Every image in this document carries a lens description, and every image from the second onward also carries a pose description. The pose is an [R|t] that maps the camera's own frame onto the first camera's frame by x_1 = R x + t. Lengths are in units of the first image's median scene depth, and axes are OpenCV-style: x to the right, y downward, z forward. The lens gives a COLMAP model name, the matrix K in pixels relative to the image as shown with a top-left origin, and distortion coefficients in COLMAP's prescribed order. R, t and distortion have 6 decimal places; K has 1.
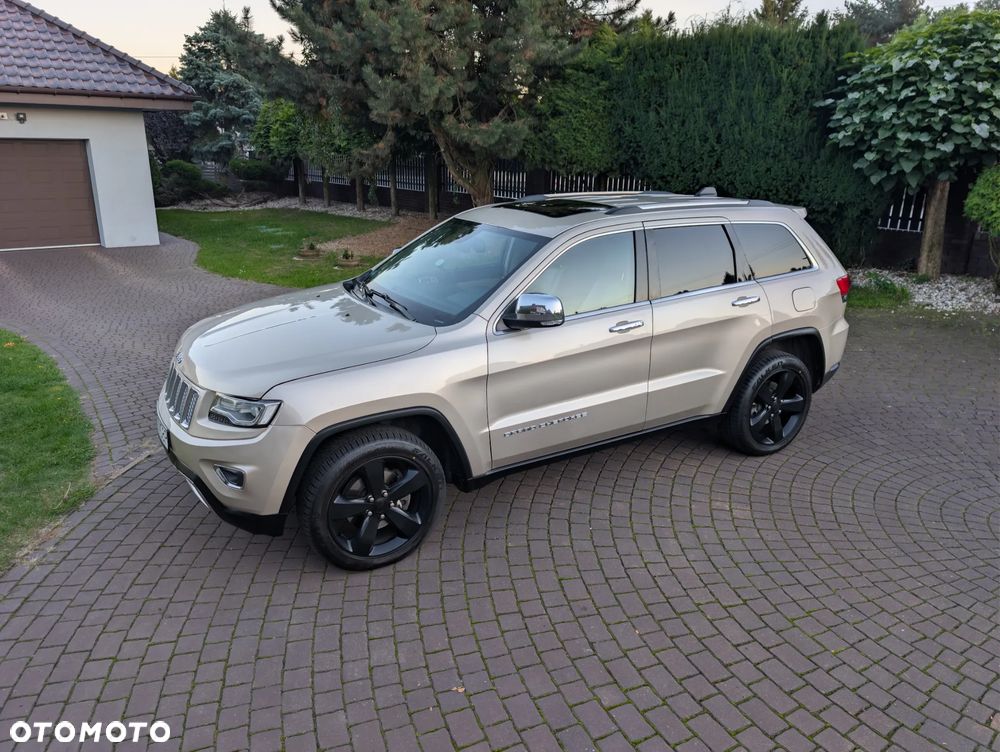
lens RADIAL K [[725.8, 0, 505.5], [0, 725.8, 367.5], [0, 0, 1]] dist [0.022453, -0.017683]
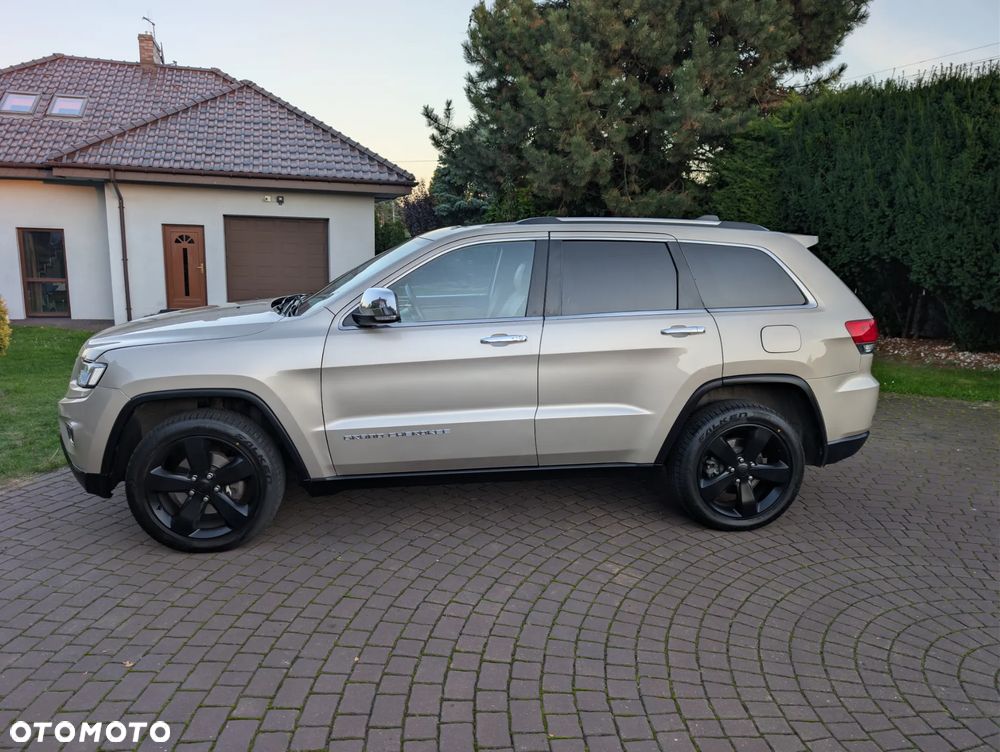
lens RADIAL K [[725.8, 0, 497.5], [0, 725.8, 373.4], [0, 0, 1]] dist [0.022453, -0.017683]
pose [[0.926770, 0.078617, -0.367311, 0.408383], [-0.124530, 0.986857, -0.102984, 0.064737], [0.354387, 0.141184, 0.924379, 0.143921]]
